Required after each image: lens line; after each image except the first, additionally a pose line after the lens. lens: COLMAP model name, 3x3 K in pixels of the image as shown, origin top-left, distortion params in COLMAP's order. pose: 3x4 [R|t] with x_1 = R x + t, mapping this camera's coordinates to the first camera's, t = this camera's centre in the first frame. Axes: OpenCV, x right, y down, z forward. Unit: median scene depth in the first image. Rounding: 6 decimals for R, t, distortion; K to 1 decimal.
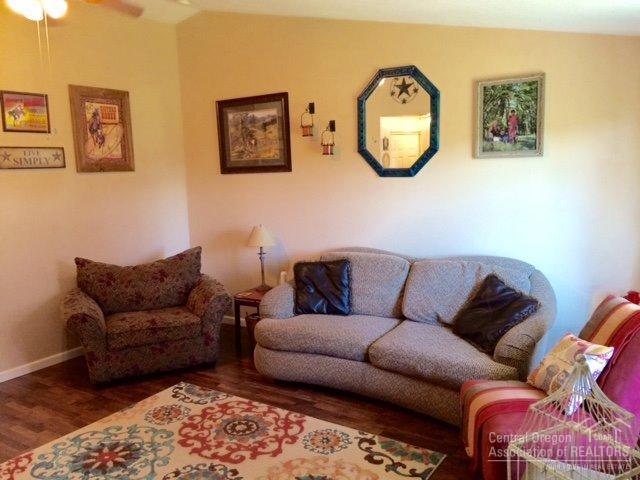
lens RADIAL K [[551.3, 0, 323.1], [0, 551.3, 248.6], [0, 0, 1]] dist [0.079688, -0.122638]
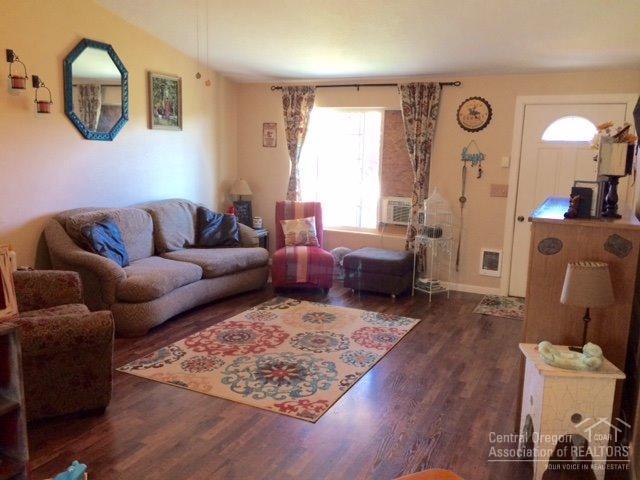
lens RADIAL K [[551.3, 0, 323.1], [0, 551.3, 248.6], [0, 0, 1]] dist [0.079688, -0.122638]
pose [[-0.133490, -0.153208, 0.979136, -1.287459], [0.127760, 0.977074, 0.170303, -0.059244], [-0.982781, 0.147828, -0.110856, 0.860875]]
